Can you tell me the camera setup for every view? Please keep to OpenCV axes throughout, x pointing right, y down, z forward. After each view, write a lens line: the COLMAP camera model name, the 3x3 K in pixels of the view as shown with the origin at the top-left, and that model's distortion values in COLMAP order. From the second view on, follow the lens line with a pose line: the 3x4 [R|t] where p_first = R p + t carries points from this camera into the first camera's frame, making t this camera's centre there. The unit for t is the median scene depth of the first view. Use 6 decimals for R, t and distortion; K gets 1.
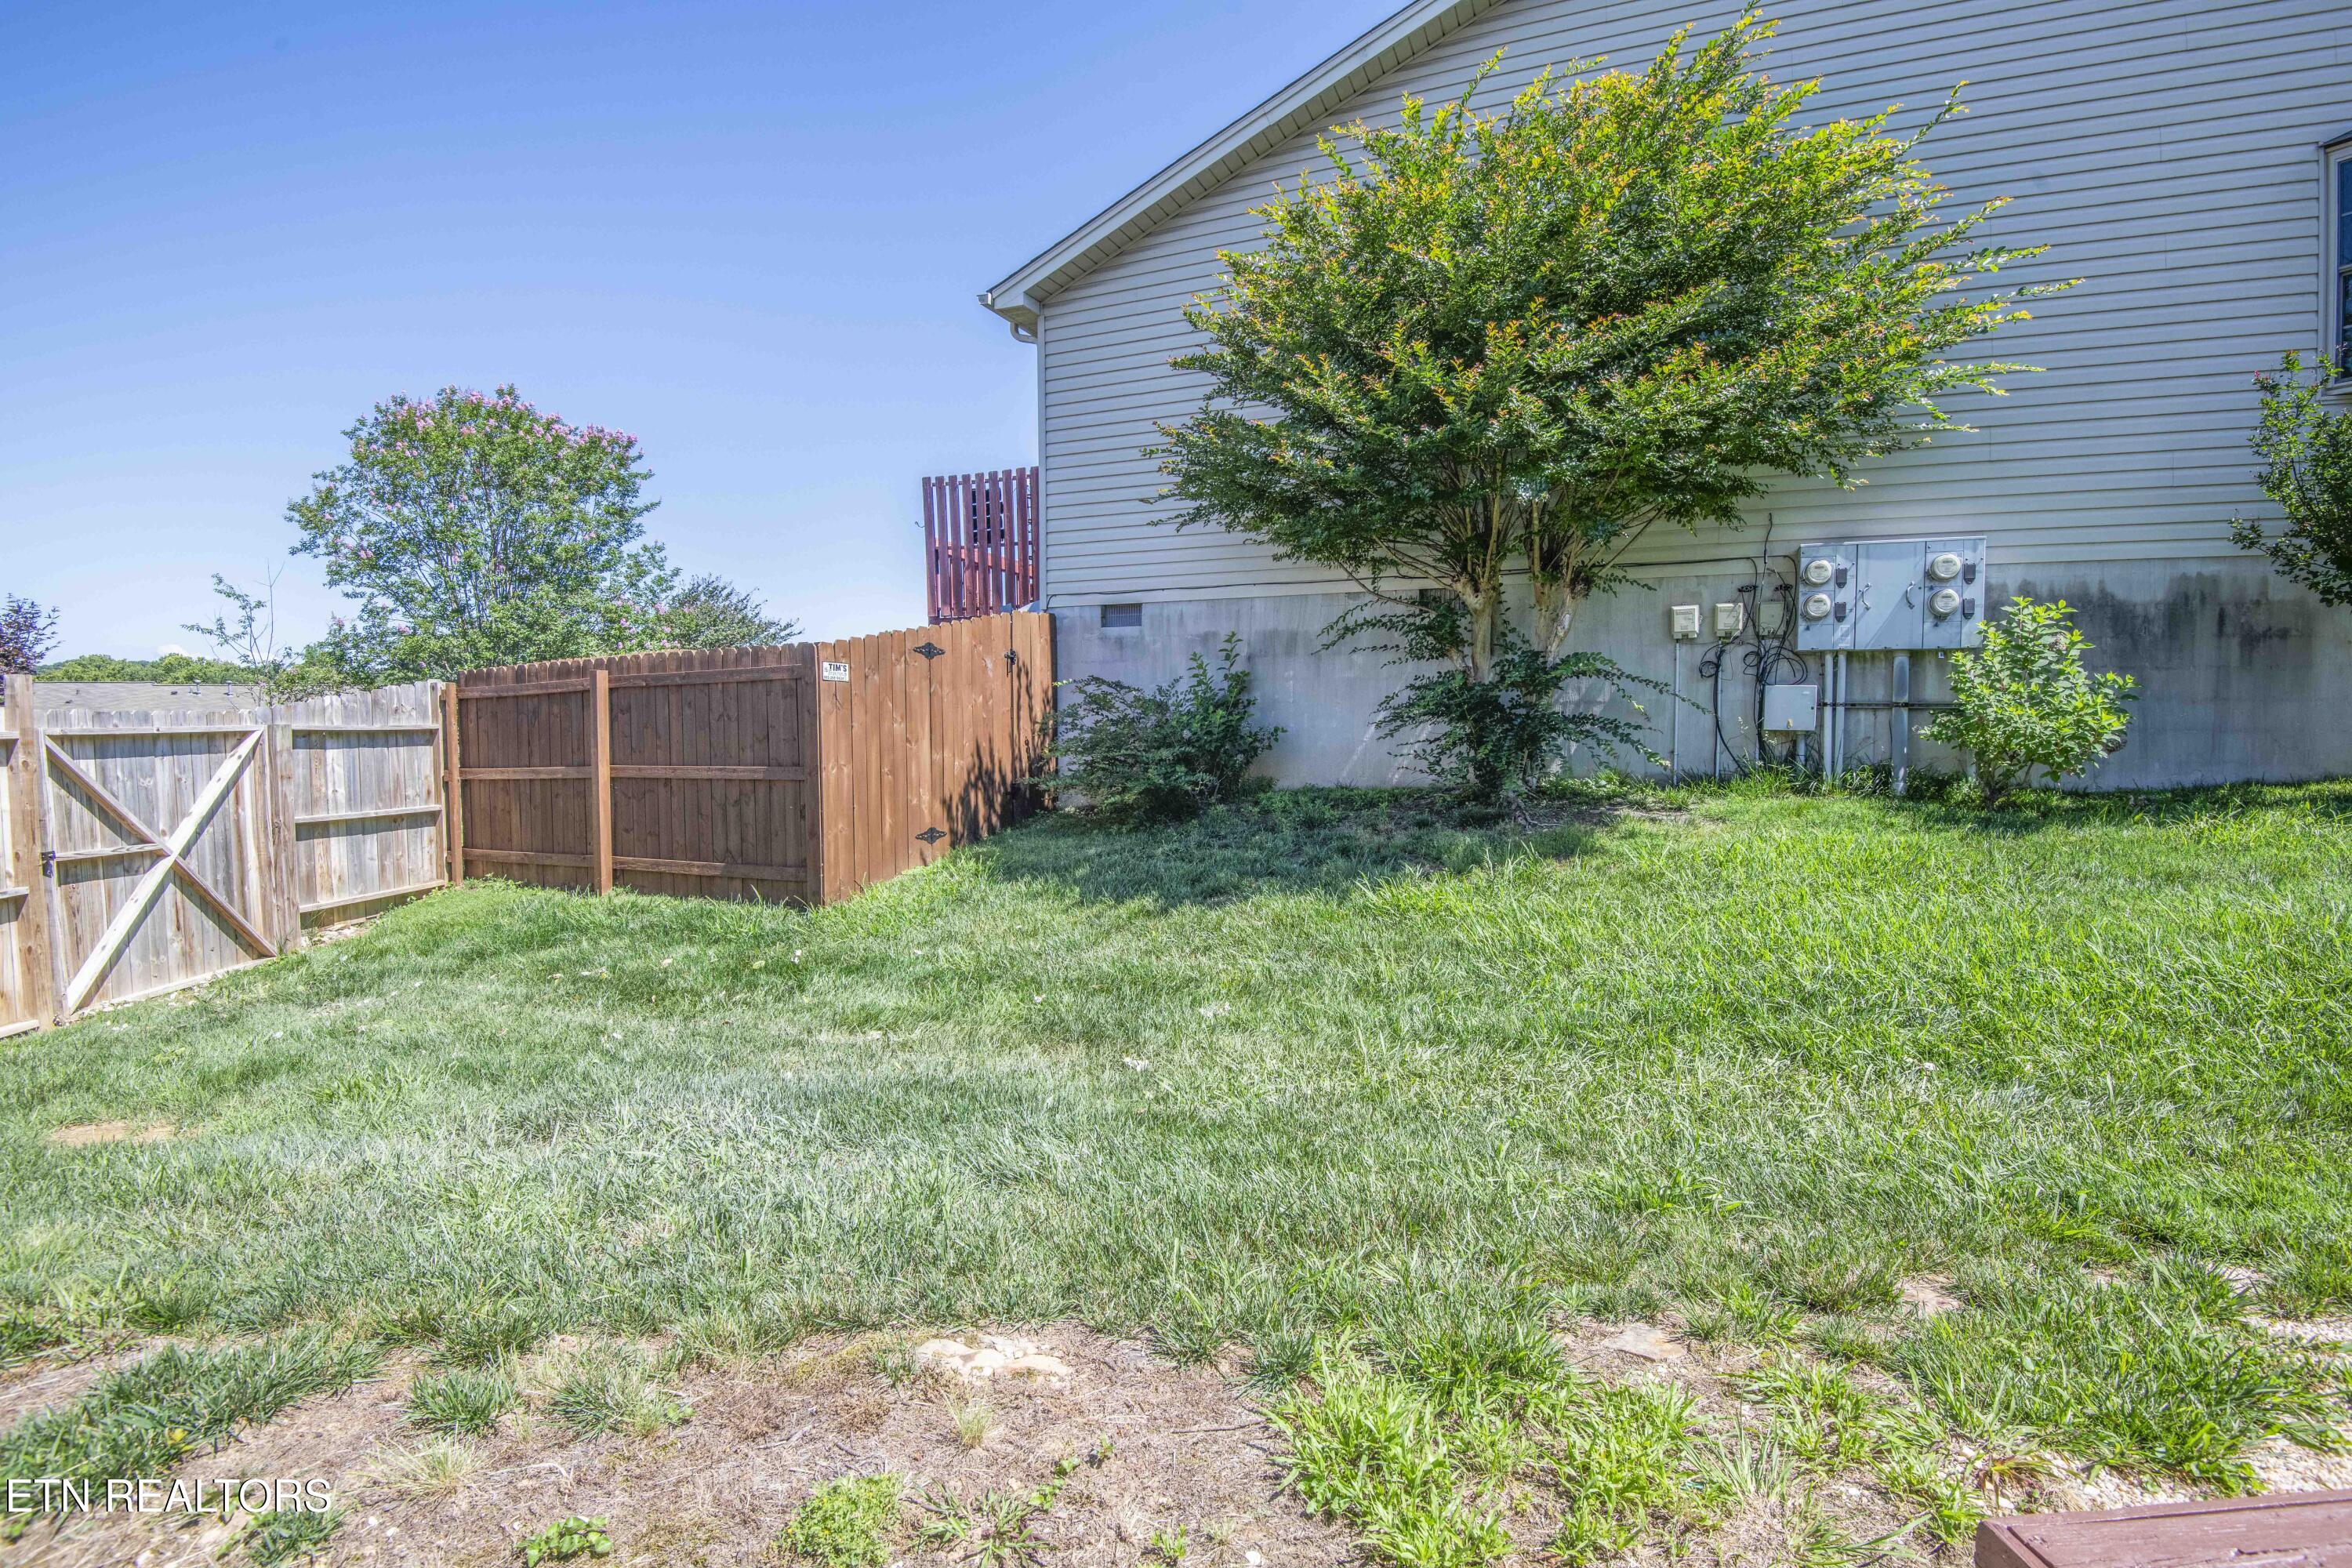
lens RADIAL K [[1086.1, 0, 1186.0], [0, 1086.1, 784.1], [0, 0, 1]] dist [-0.002981, -0.024453]
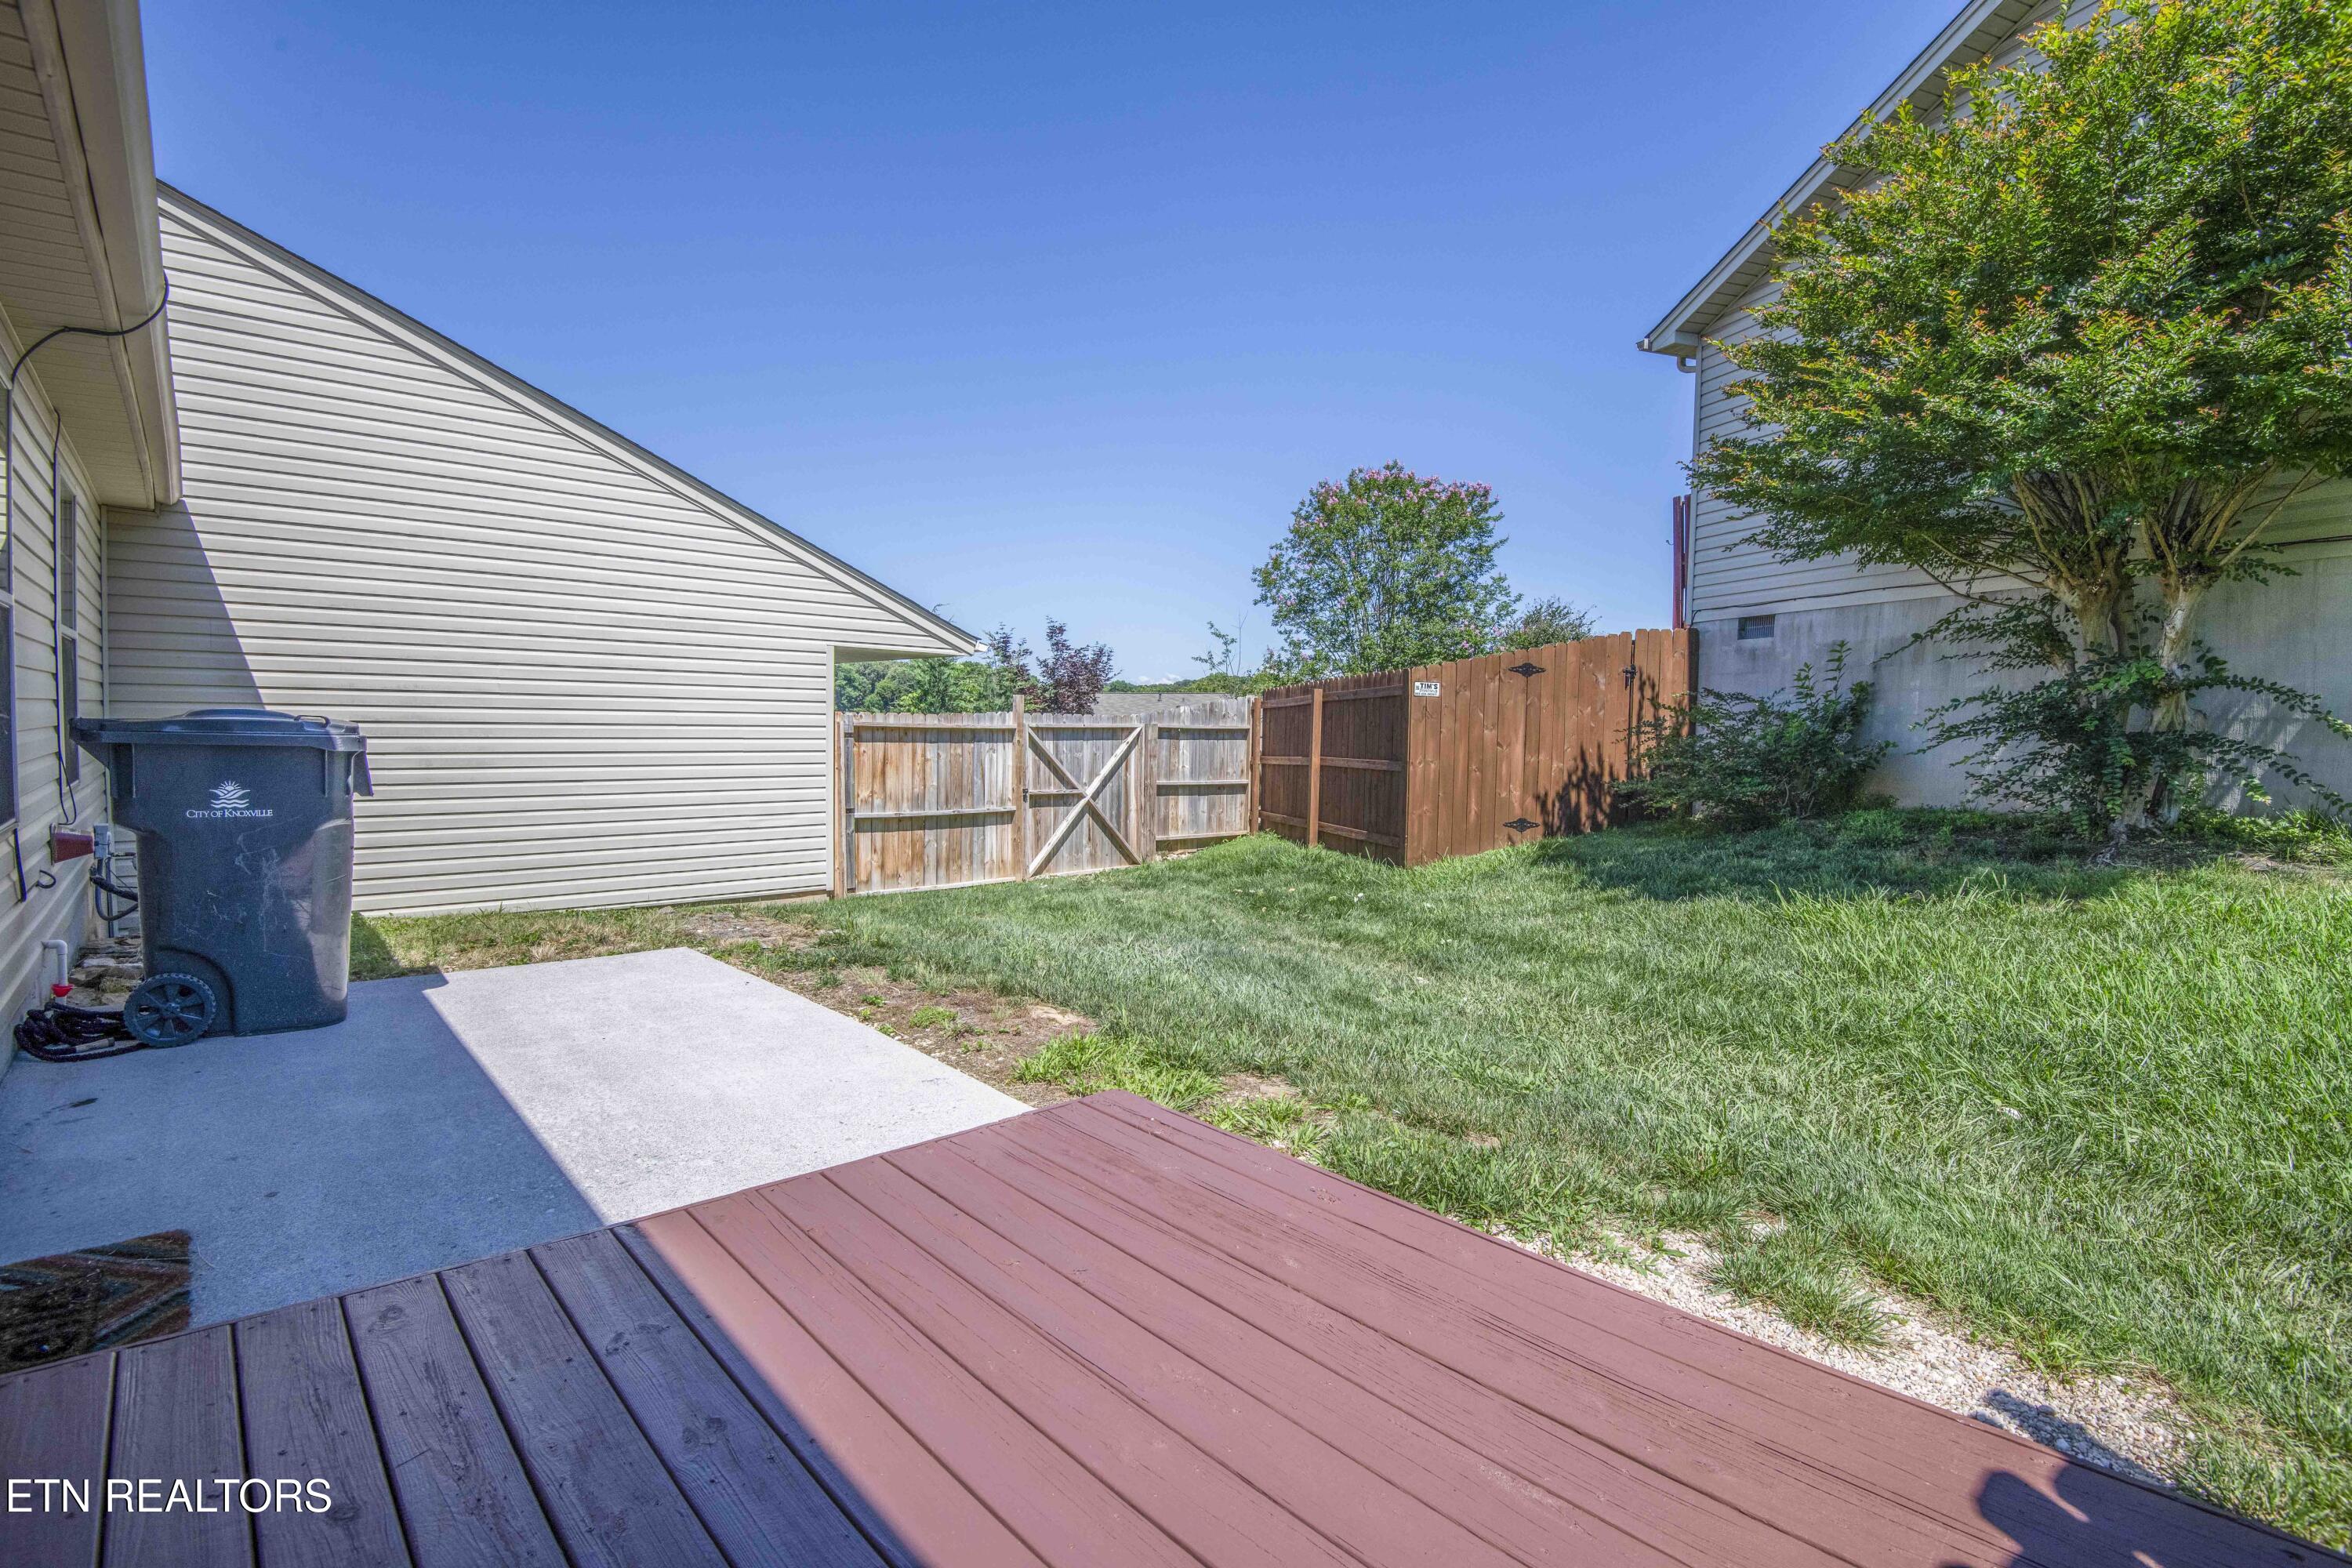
lens RADIAL K [[1096.6, 0, 1192.9], [0, 1096.6, 778.4], [0, 0, 1]] dist [-0.002251, -0.028174]
pose [[0.670312, 0.048358, -0.740502, 0.443873], [-0.057773, 0.998246, 0.012893, 0.002252], [0.739827, 0.034139, 0.671931, -0.080330]]
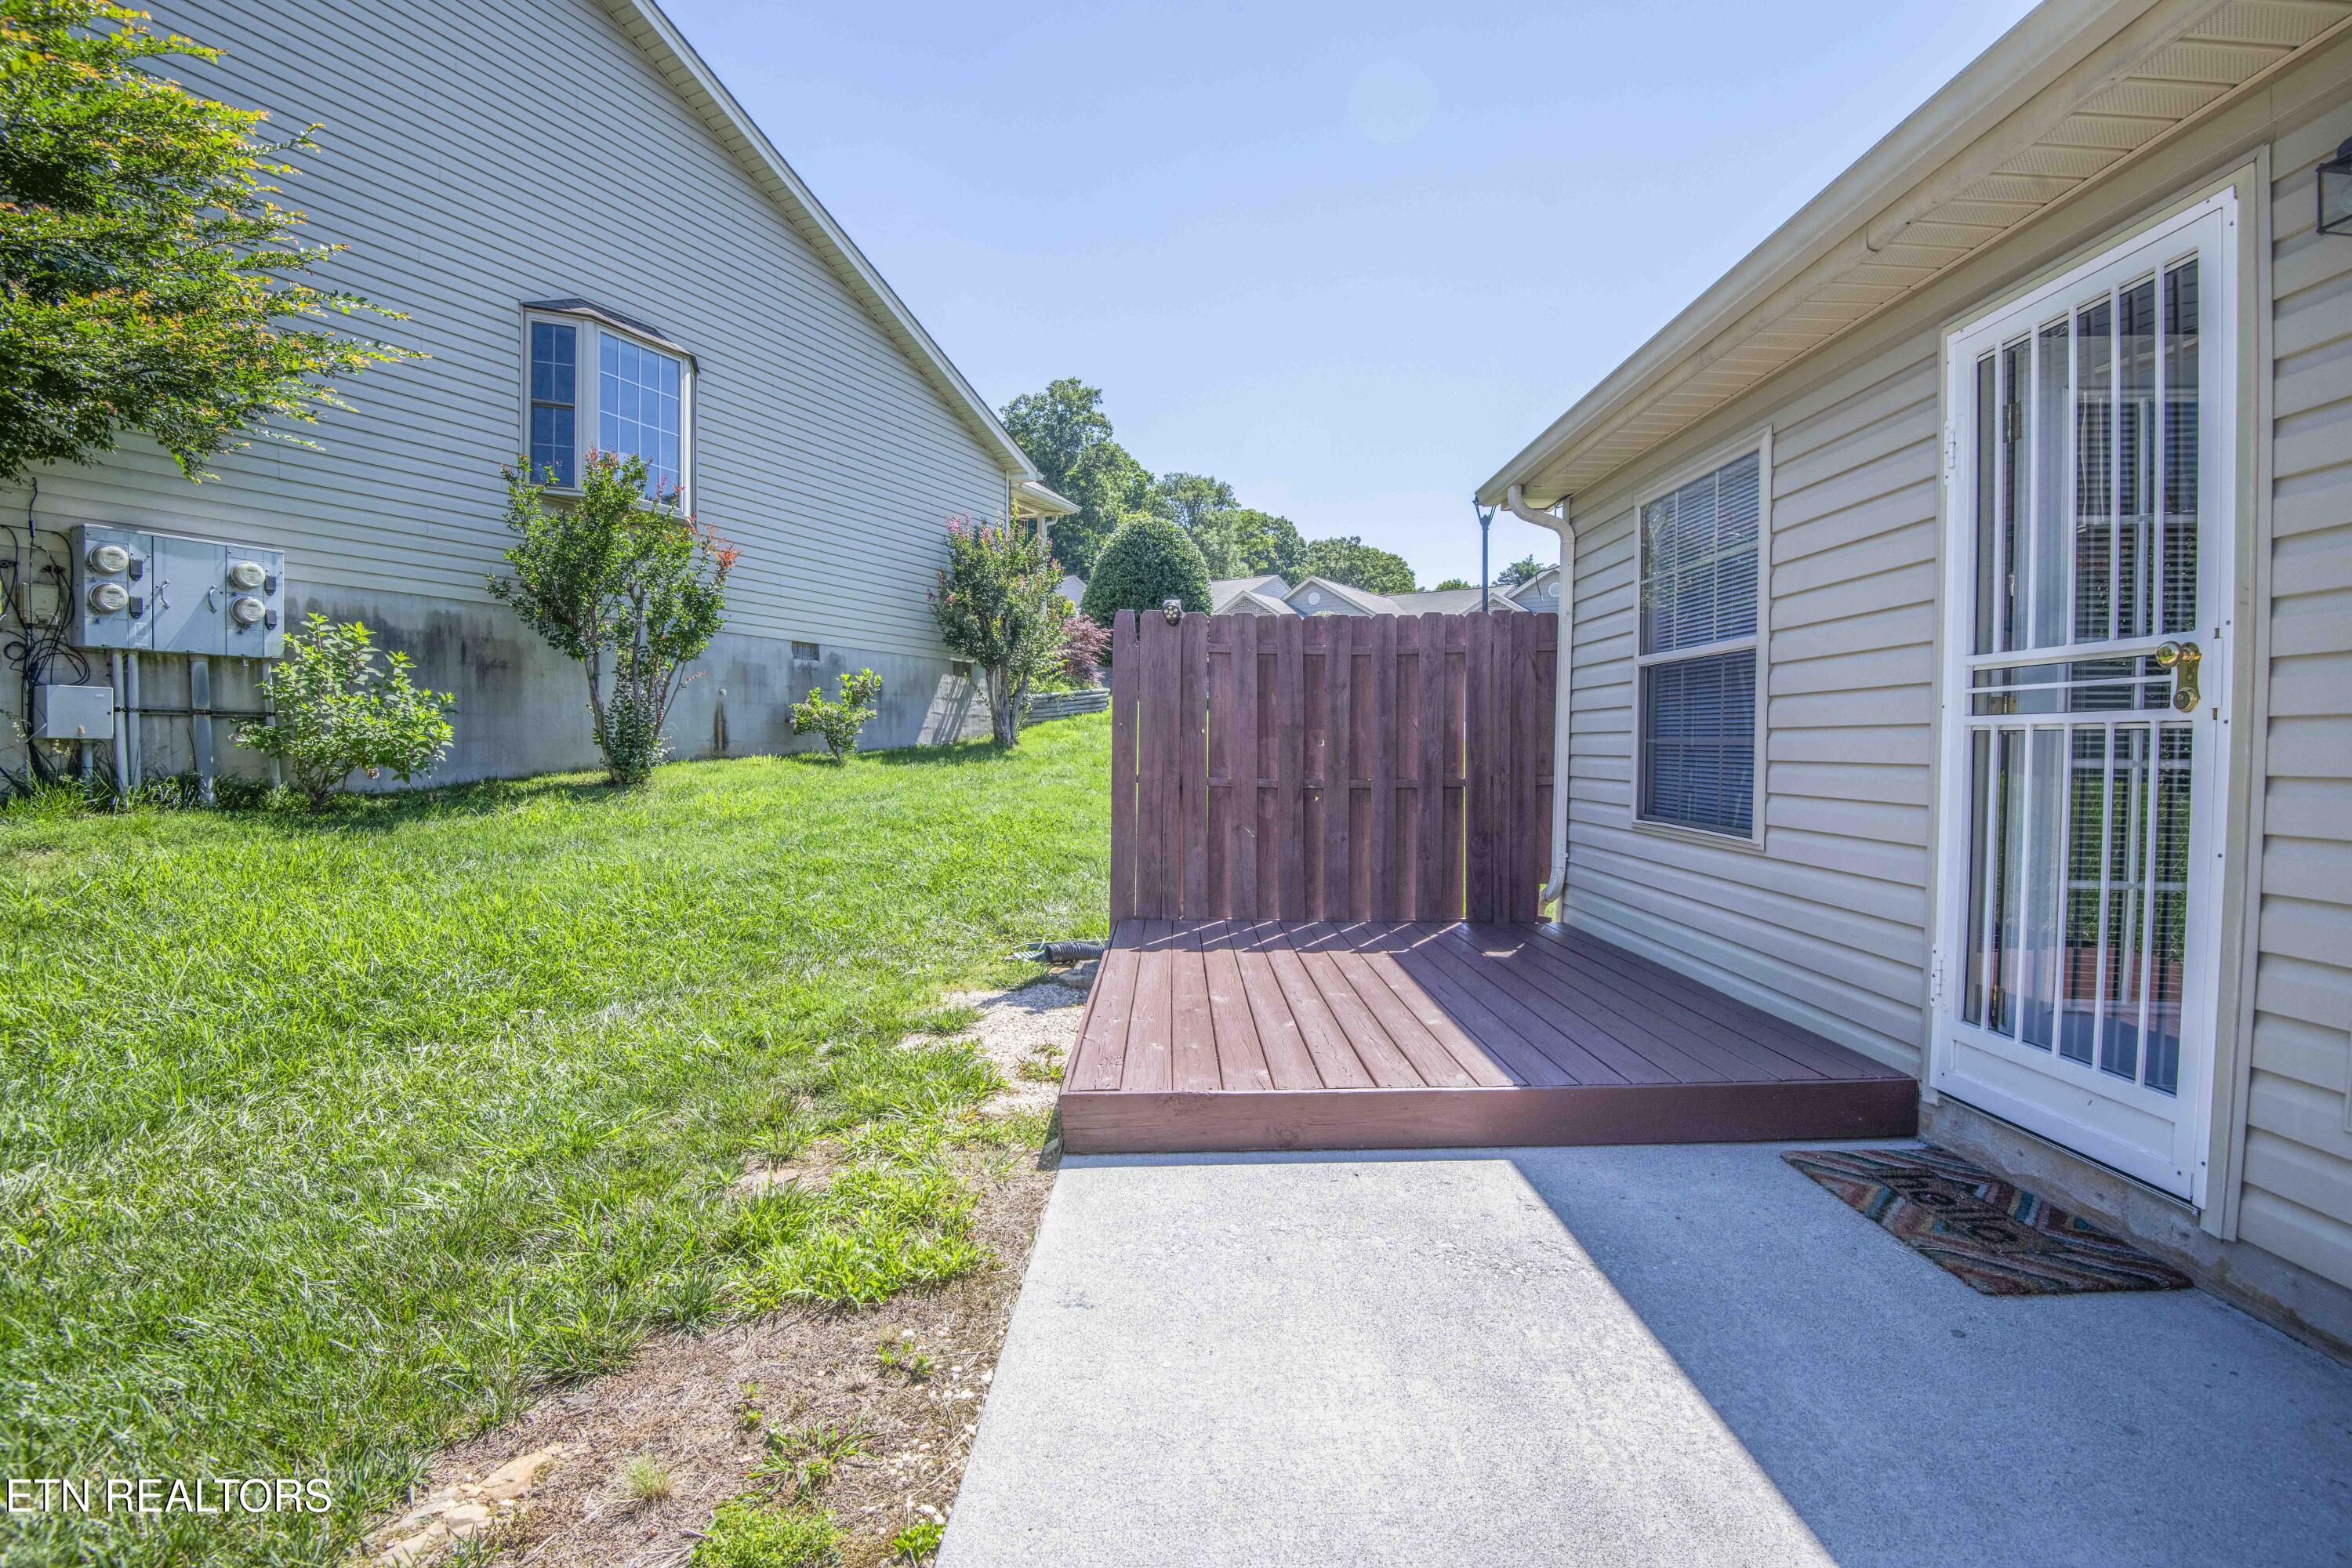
lens RADIAL K [[1086.1, 0, 1186.0], [0, 1086.1, 784.1], [0, 0, 1]] dist [-0.002981, -0.024453]
pose [[0.006884, -0.036488, 0.999310, -0.267007], [0.047831, 0.998202, 0.036118, -0.002192], [-0.998832, 0.047550, 0.008616, 0.123794]]
